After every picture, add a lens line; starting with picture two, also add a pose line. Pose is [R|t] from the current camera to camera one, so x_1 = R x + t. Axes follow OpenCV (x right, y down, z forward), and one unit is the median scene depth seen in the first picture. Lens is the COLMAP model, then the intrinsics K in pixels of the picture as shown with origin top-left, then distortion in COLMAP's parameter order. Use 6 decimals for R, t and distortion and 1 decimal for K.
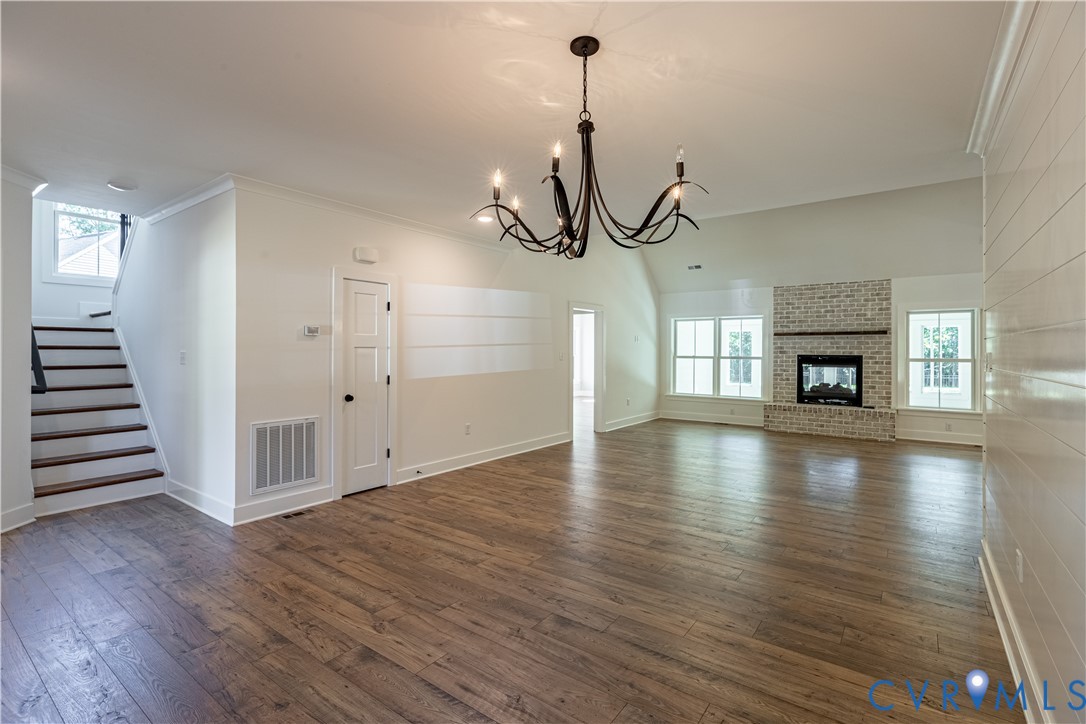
lens RADIAL K [[497.9, 0, 554.3], [0, 497.9, 349.3], [0, 0, 1]] dist [-0.006639, 0.003319]
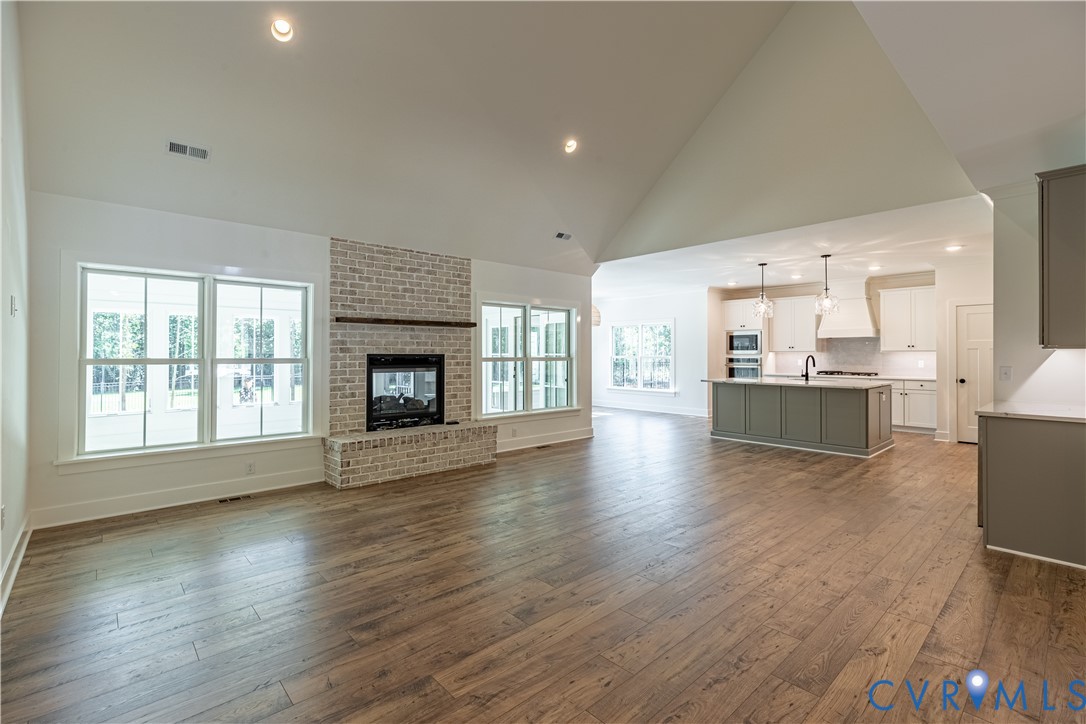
lens RADIAL K [[497.9, 0, 528.8], [0, 497.9, 352.2], [0, 0, 1]] dist [-0.006639, 0.003319]
pose [[0.220340, 0.000143, 0.975423, -0.082680], [-0.001167, 0.999999, 0.000117, 0.008830], [-0.975423, -0.001164, 0.220340, 0.732255]]
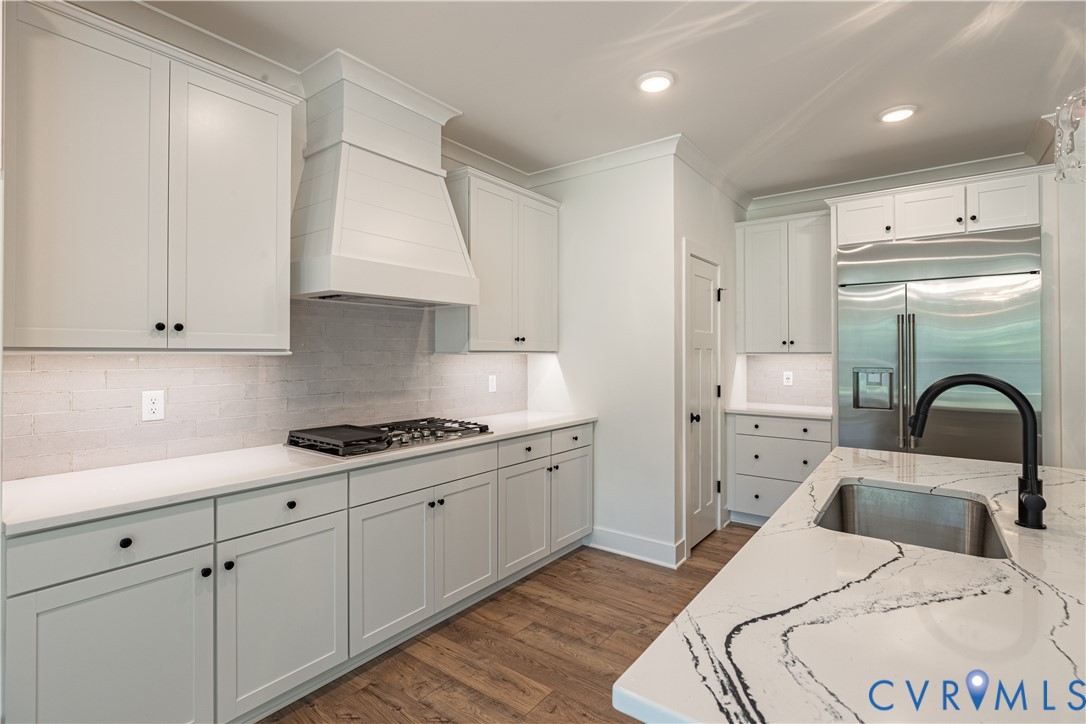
lens RADIAL K [[512.6, 0, 552.1], [0, 512.6, 351.9], [0, 0, 1]] dist [-0.012617, 0.001065]
pose [[-0.999986, -0.004488, 0.002869, 1.097380], [-0.004510, 0.999959, -0.007860, 0.008785], [-0.002834, -0.007873, -0.999965, 0.590194]]
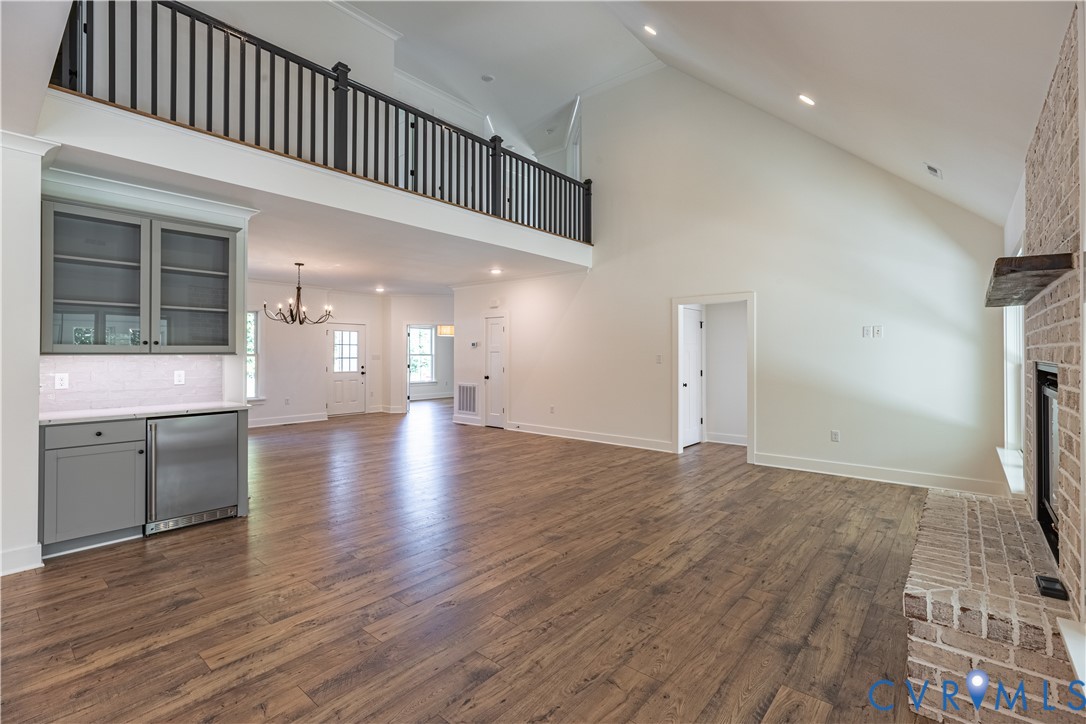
lens RADIAL K [[497.9, 0, 541.6], [0, 497.9, 347.1], [0, 0, 1]] dist [-0.006639, 0.003319]
pose [[-0.078872, -0.017956, -0.996723, 0.904059], [0.003128, 0.999828, -0.018260, 0.008030], [0.996880, -0.004558, -0.078802, 0.795607]]
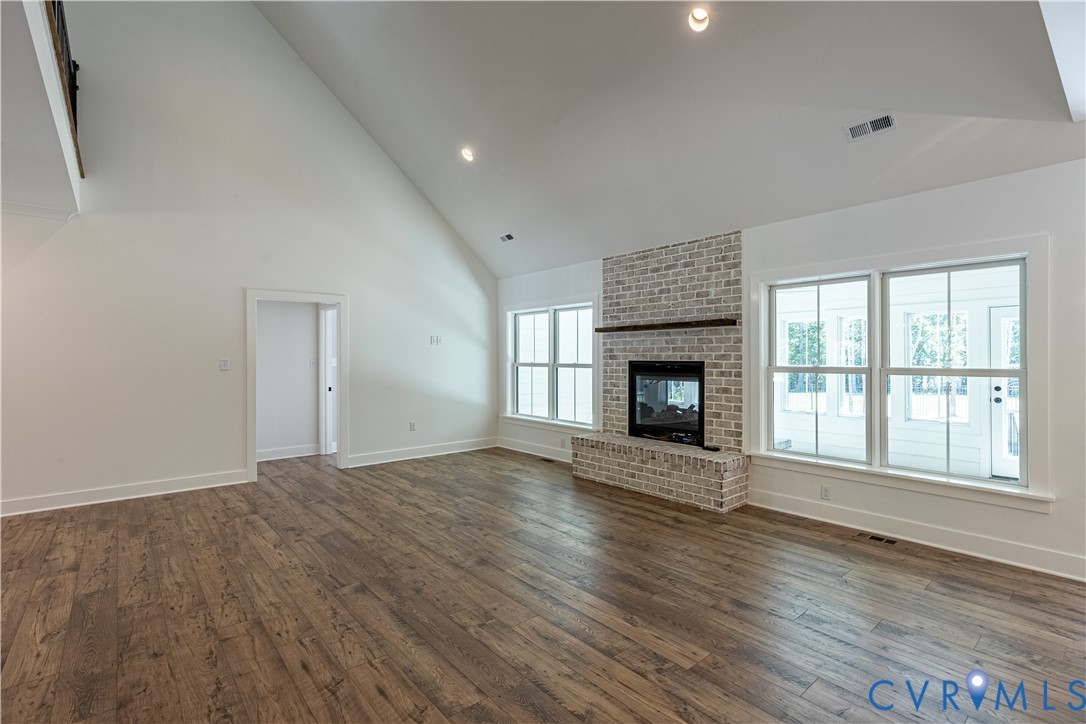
lens RADIAL K [[497.9, 0, 550.8], [0, 497.9, 359.2], [0, 0, 1]] dist [-0.006639, 0.003319]
pose [[0.972950, -0.006604, -0.230921, 0.595232], [0.007797, 0.999961, 0.004256, 0.005548], [0.230884, -0.005942, 0.972963, 0.382215]]
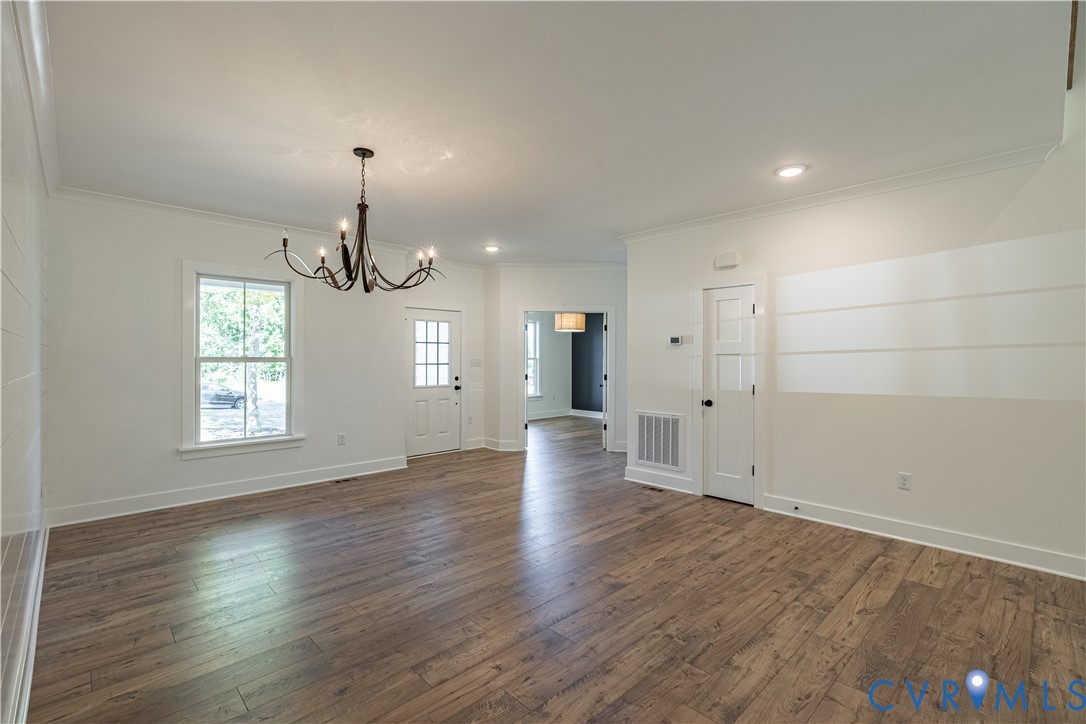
lens RADIAL K [[497.9, 0, 545.1], [0, 497.9, 355.8], [0, 0, 1]] dist [-0.006639, 0.003319]
pose [[-0.172801, -0.006875, -0.984933, 0.390074], [0.000902, 0.999974, -0.007139, 0.003438], [0.984956, -0.002122, -0.172790, 0.488033]]
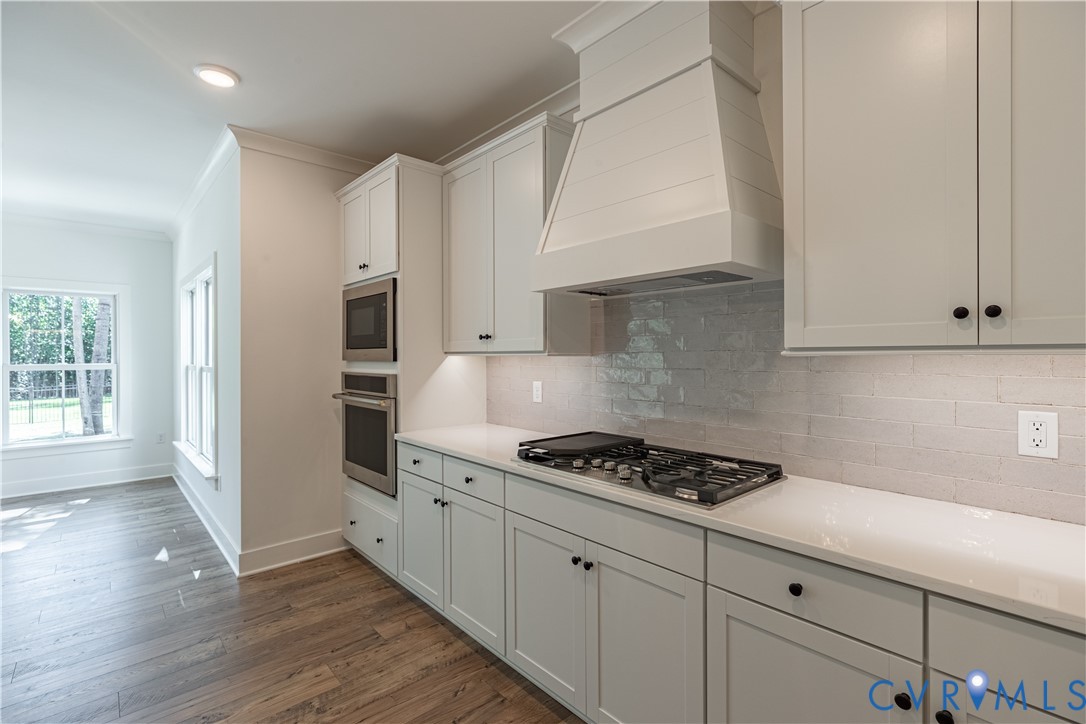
lens RADIAL K [[497.9, 0, 533.1], [0, 497.9, 355.6], [0, 0, 1]] dist [-0.006639, 0.003319]
pose [[0.221137, -0.008343, 0.975207, 0.958121], [0.003601, 0.999964, 0.007739, 0.006201], [-0.975236, 0.001801, 0.221159, 0.265369]]
